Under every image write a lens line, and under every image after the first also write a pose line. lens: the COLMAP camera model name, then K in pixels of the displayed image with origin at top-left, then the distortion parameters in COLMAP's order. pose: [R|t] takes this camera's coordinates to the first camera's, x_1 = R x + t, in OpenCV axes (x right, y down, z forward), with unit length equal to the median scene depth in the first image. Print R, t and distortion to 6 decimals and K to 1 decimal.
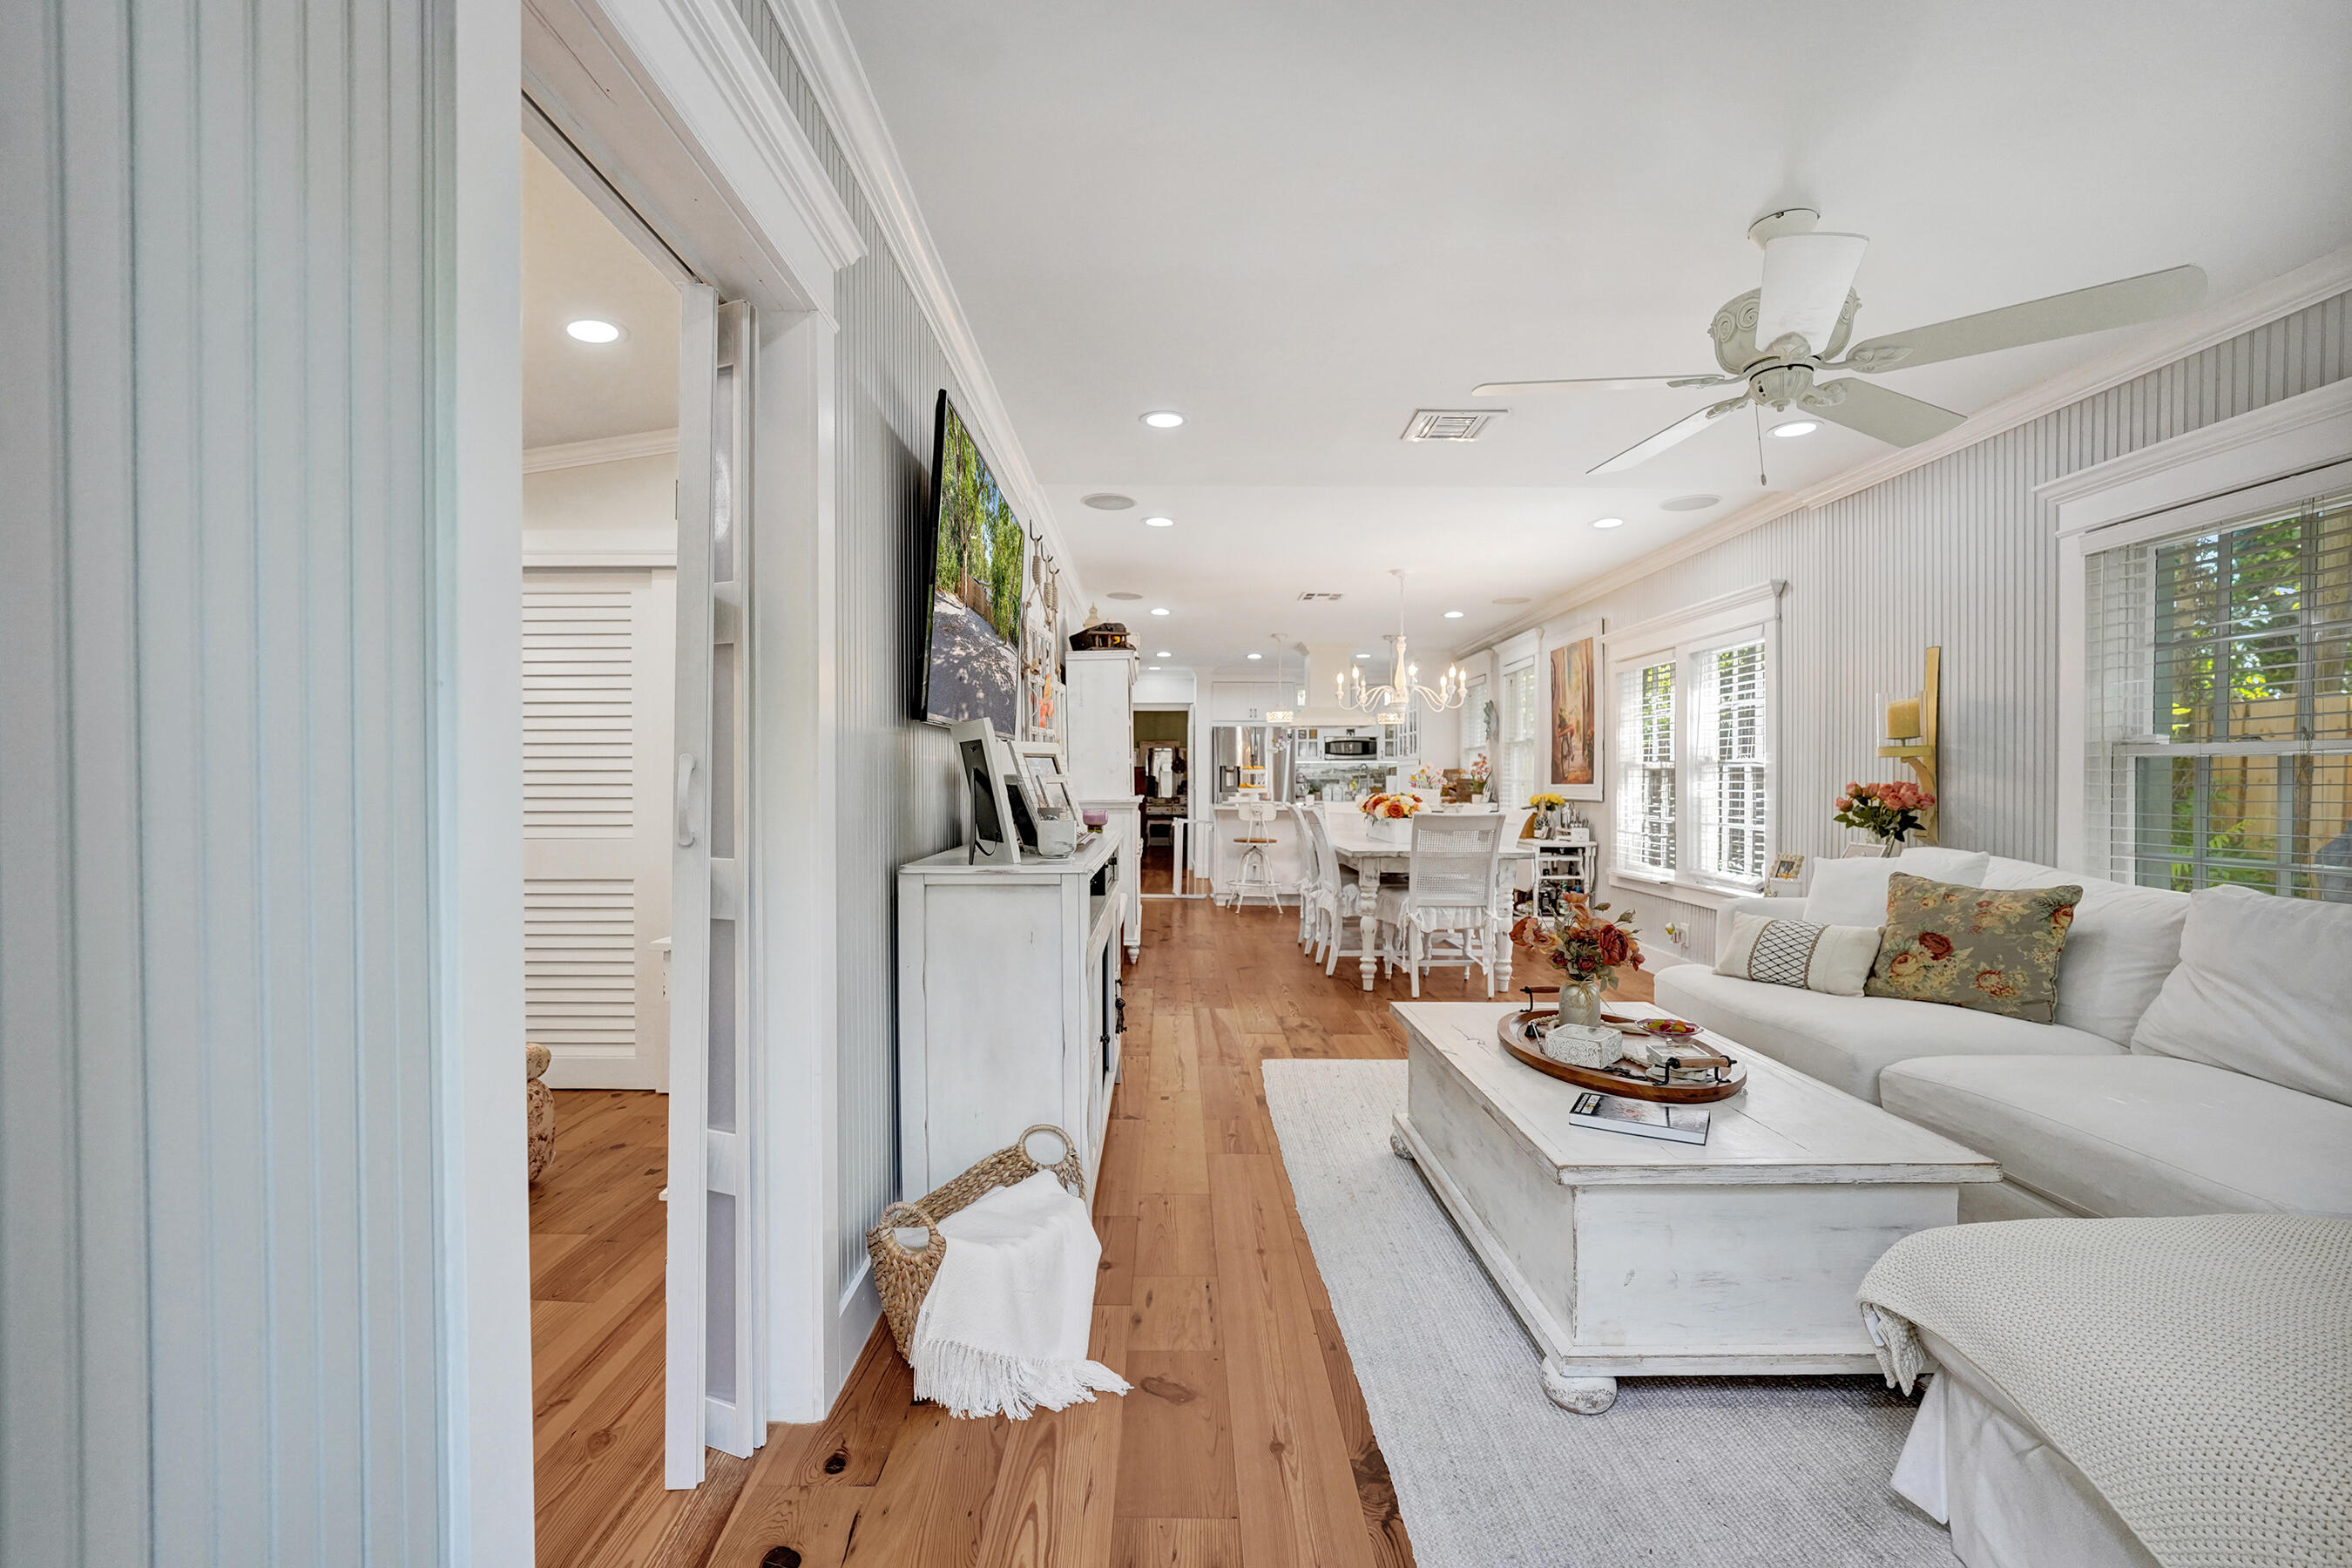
lens RADIAL K [[977.9, 0, 1162.7], [0, 977.9, 789.6], [0, 0, 1]] dist [-0.023884, -0.000015]
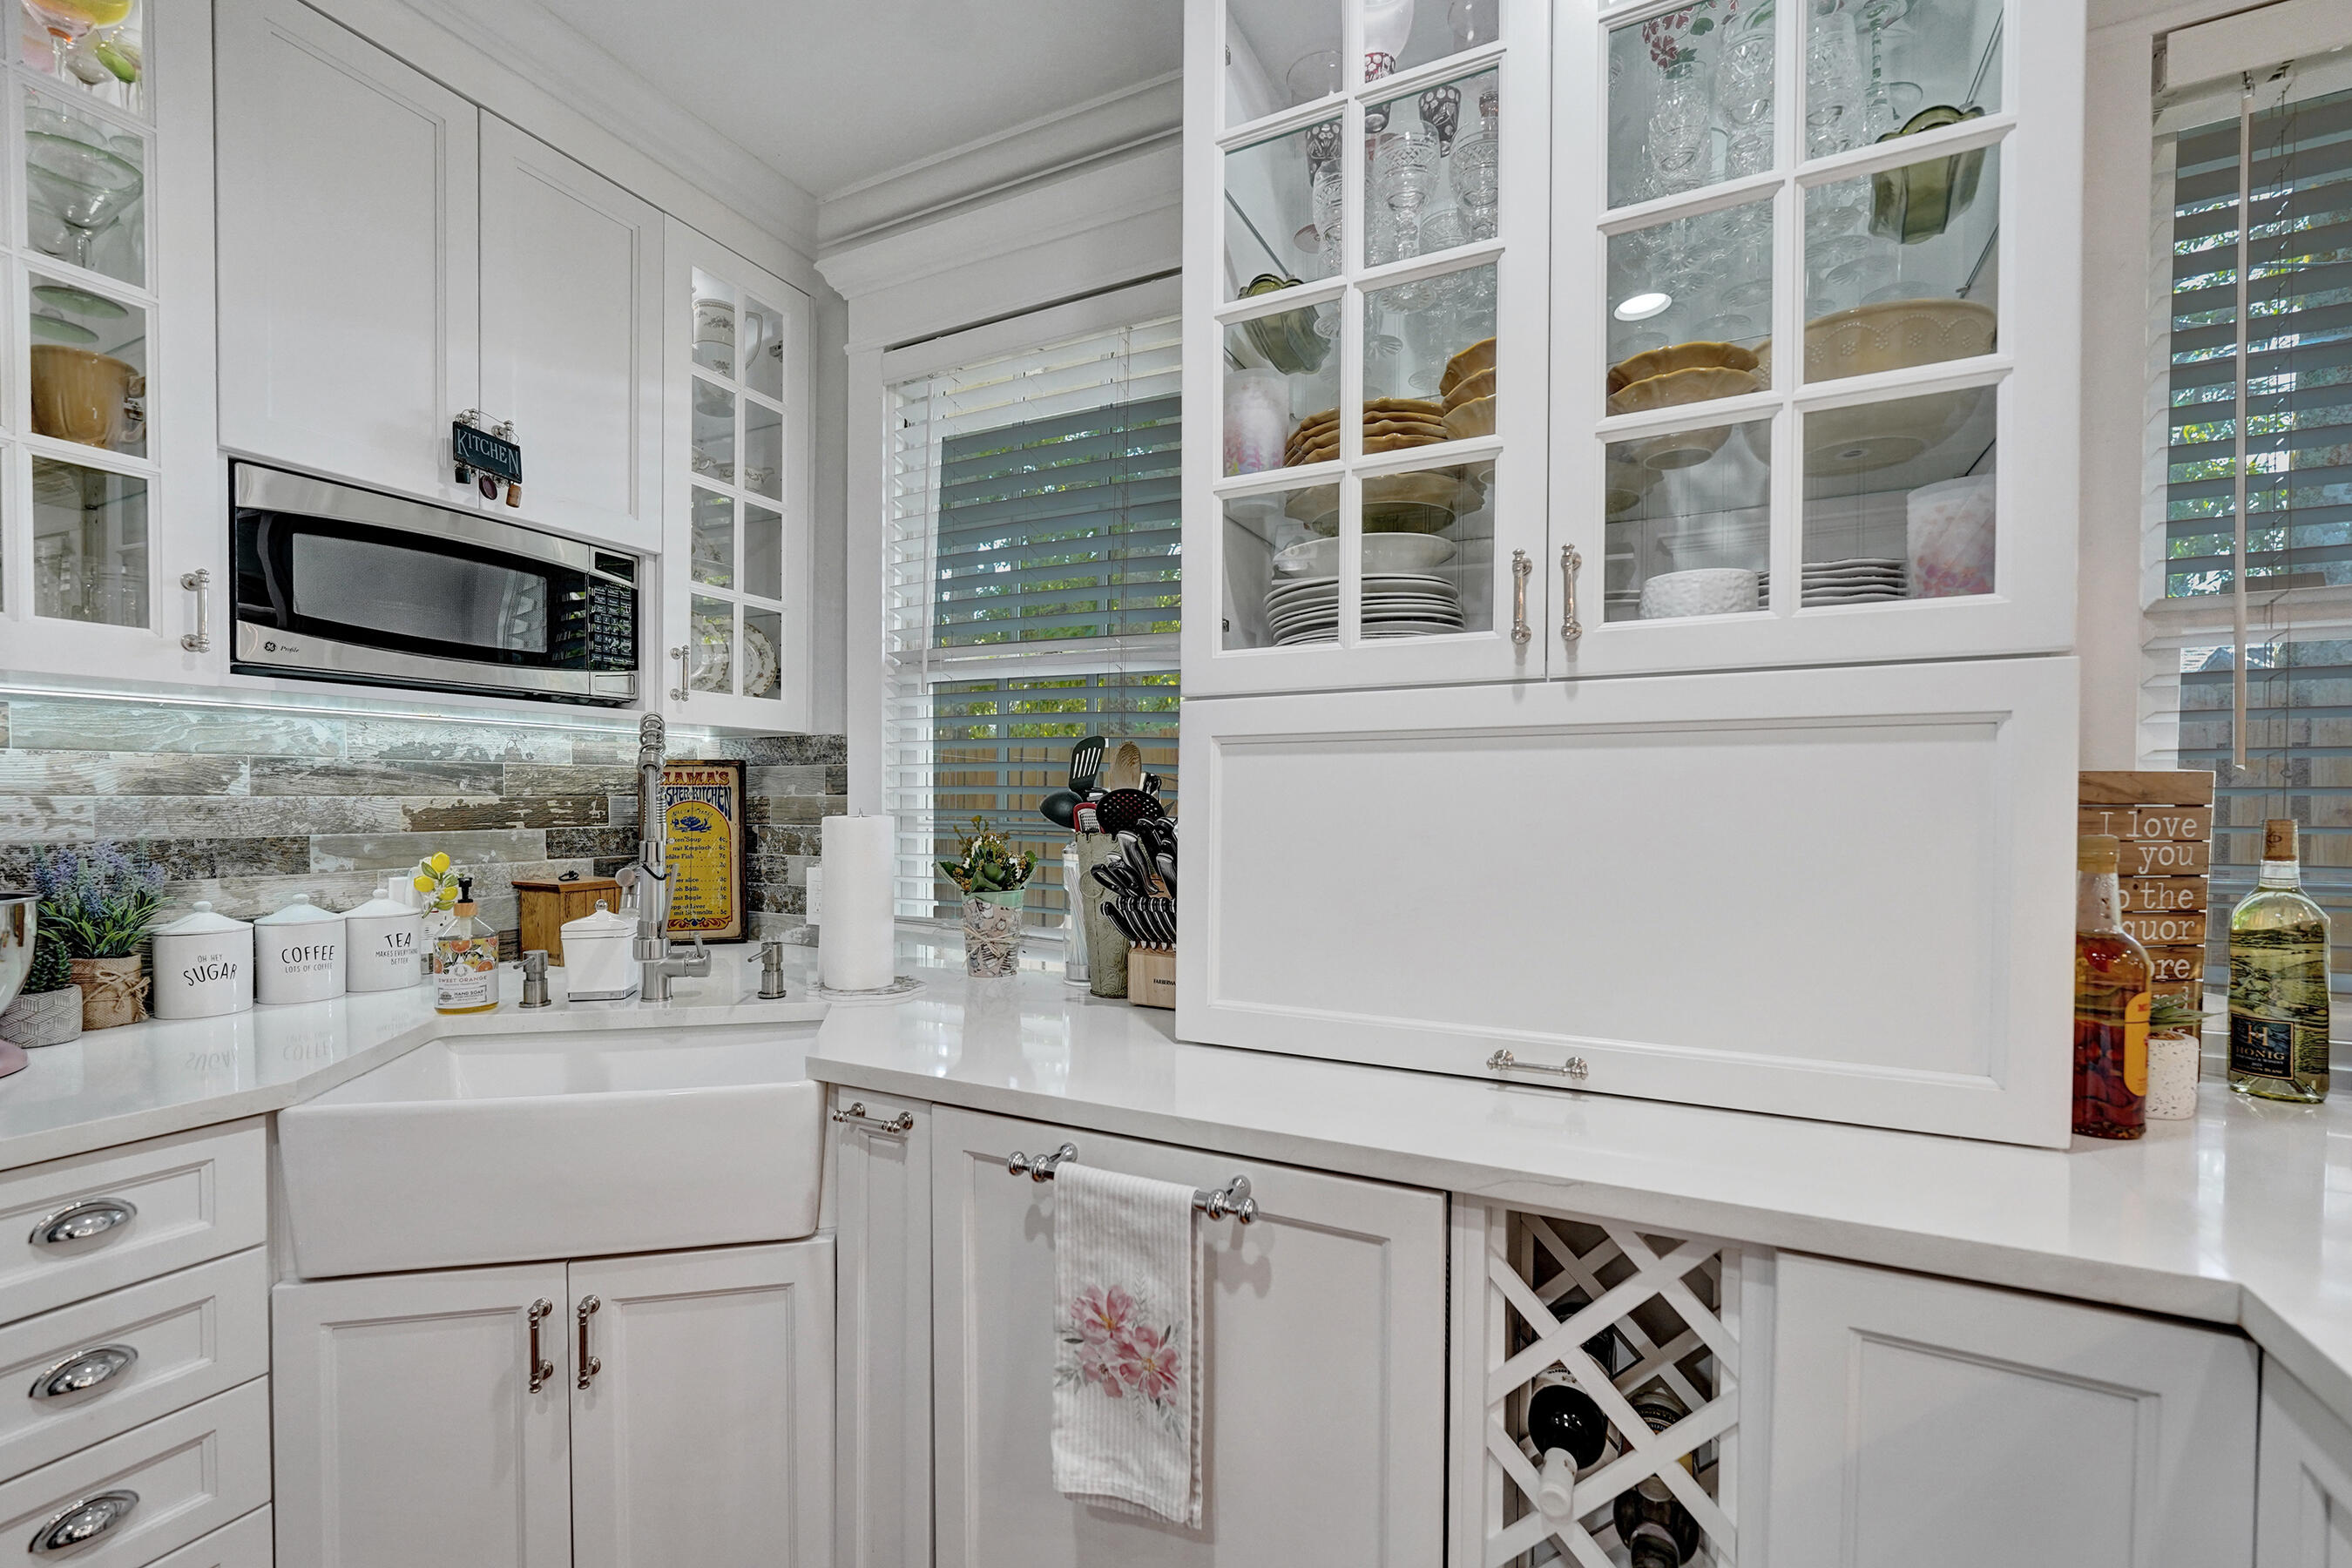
lens RADIAL K [[1018.0, 0, 1148.0], [0, 1018.0, 827.0], [0, 0, 1]] dist [-0.003926, -0.000153]
pose [[0.468070, -0.018978, 0.883487, 0.116500], [0.009891, 0.999819, 0.016237, -0.014077], [-0.883636, 0.001139, 0.468173, 0.881330]]
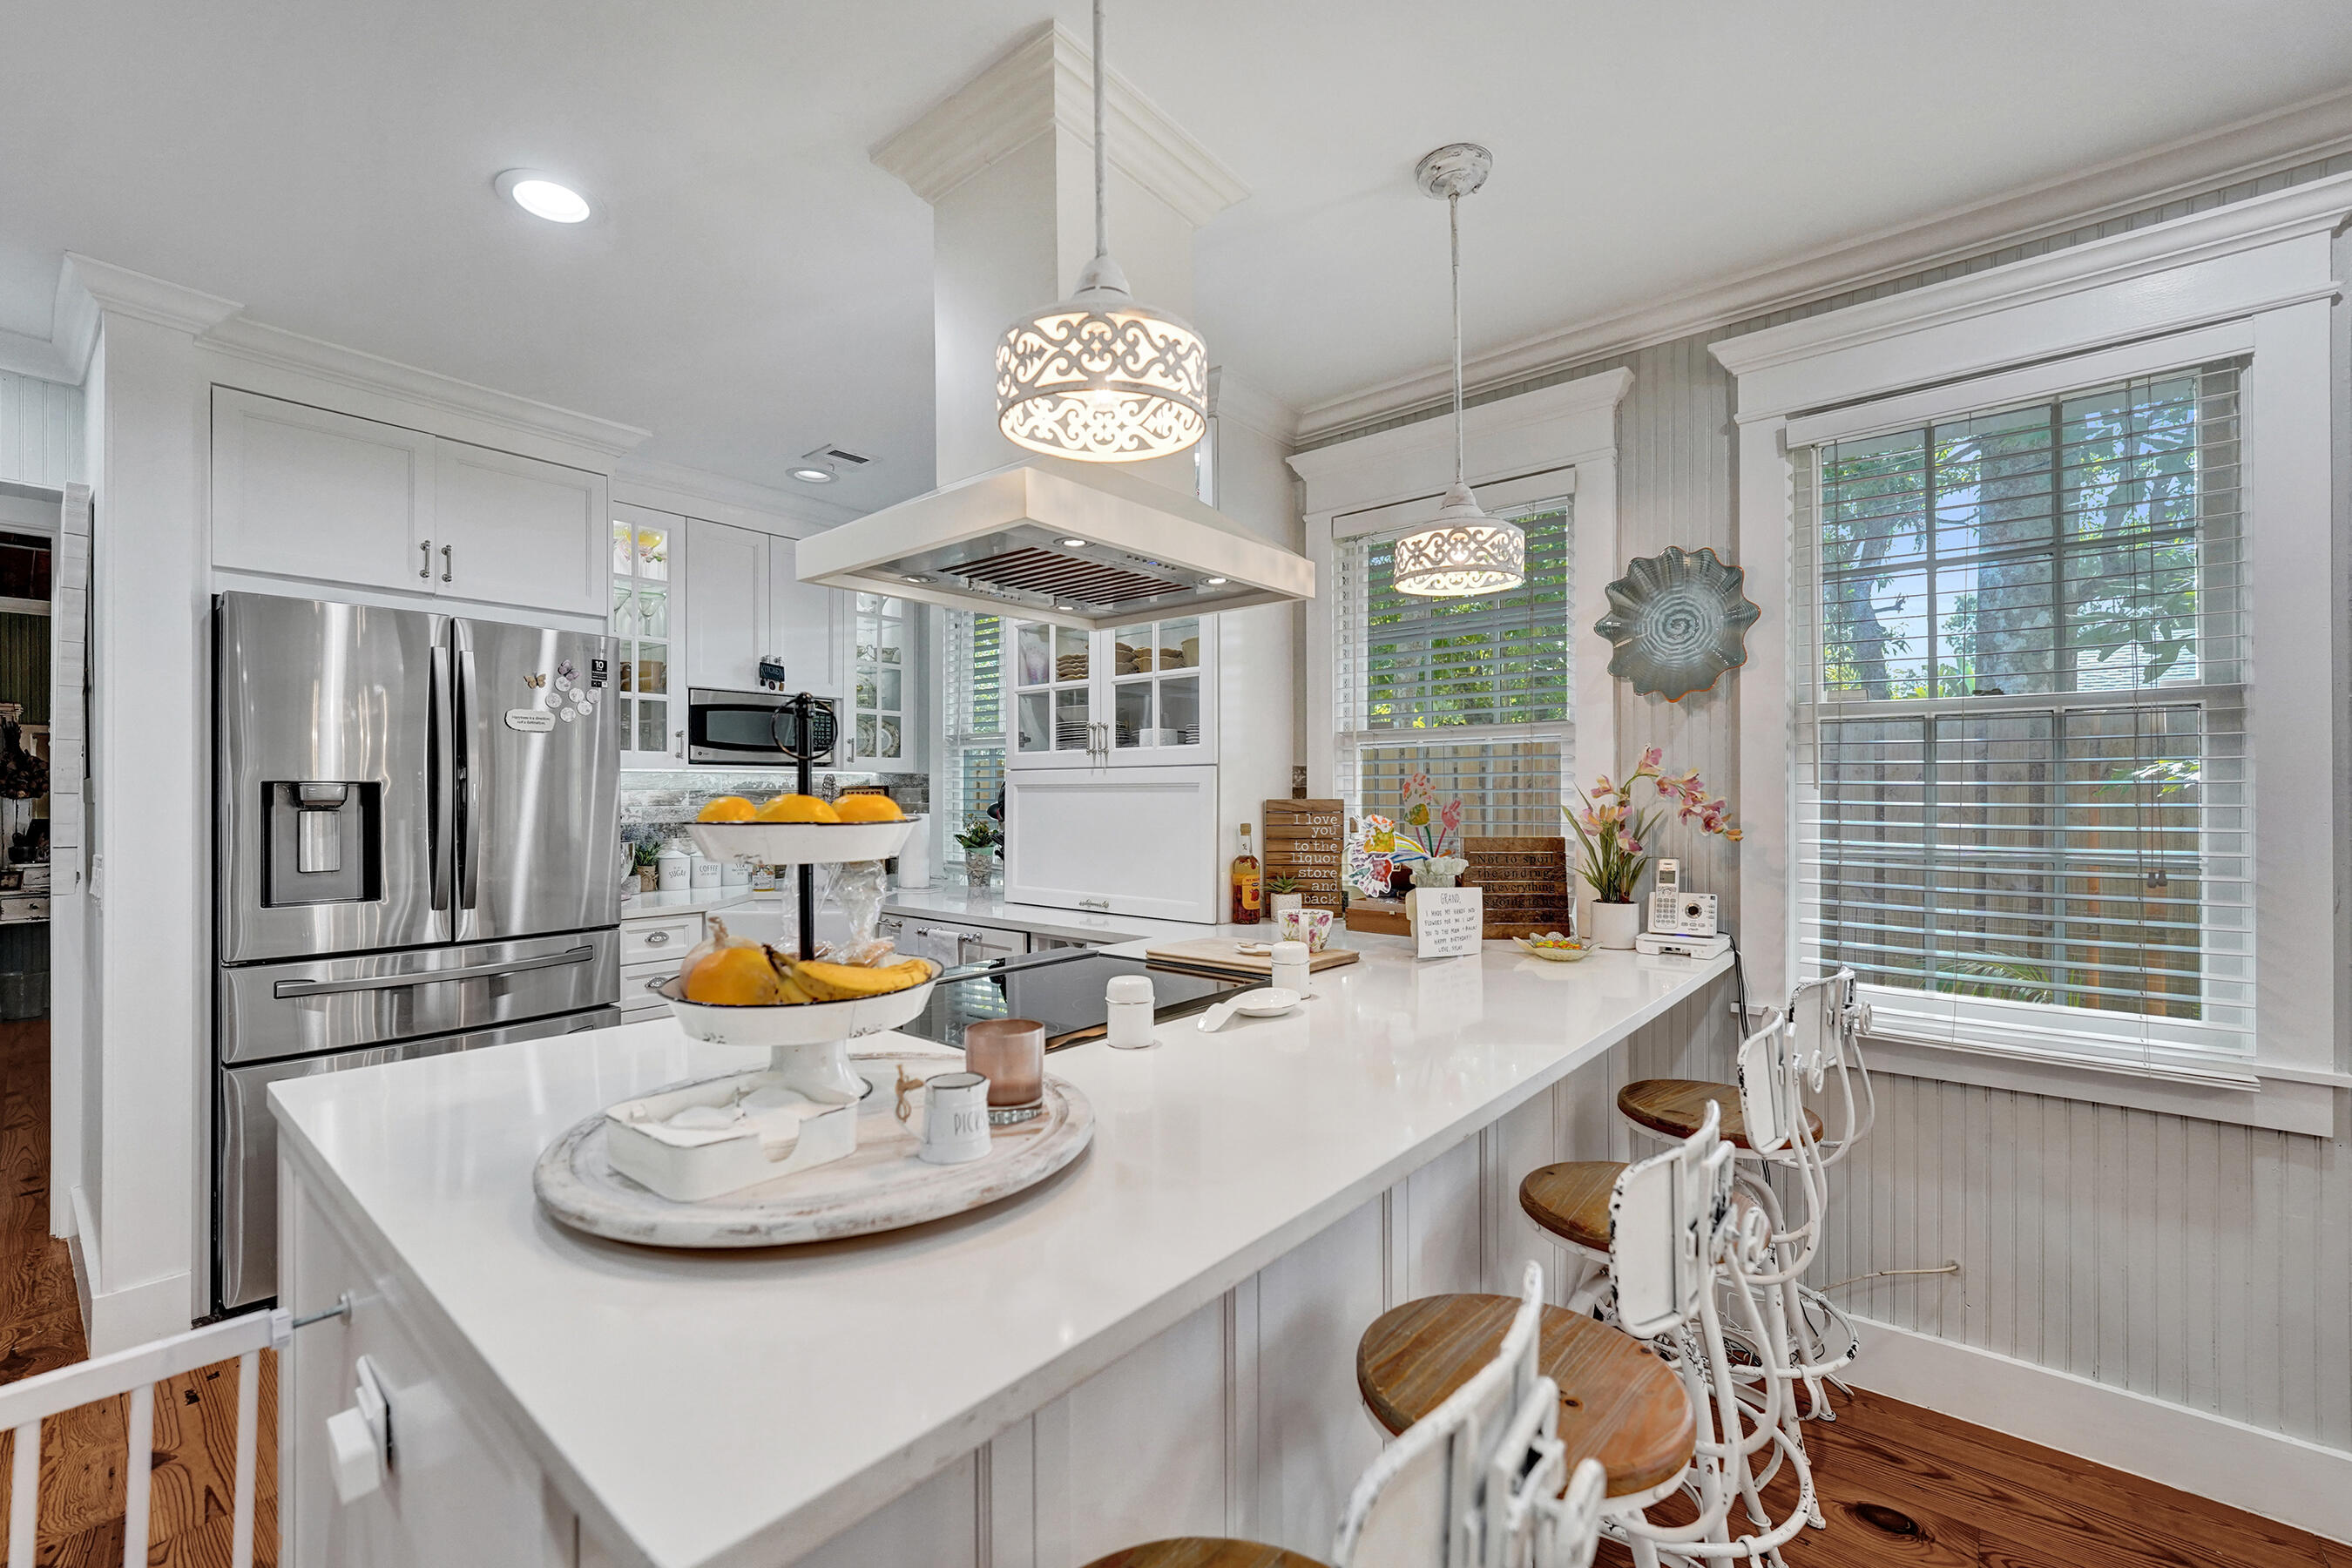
lens RADIAL K [[983.4, 0, 1171.5], [0, 983.4, 788.2], [0, 0, 1]] dist [0.000228, 0.000010]
pose [[0.652933, 0.001011, 0.757415, 0.029425], [0.011869, 0.999863, -0.011566, -0.017562], [-0.757323, 0.016542, 0.652831, 0.698491]]
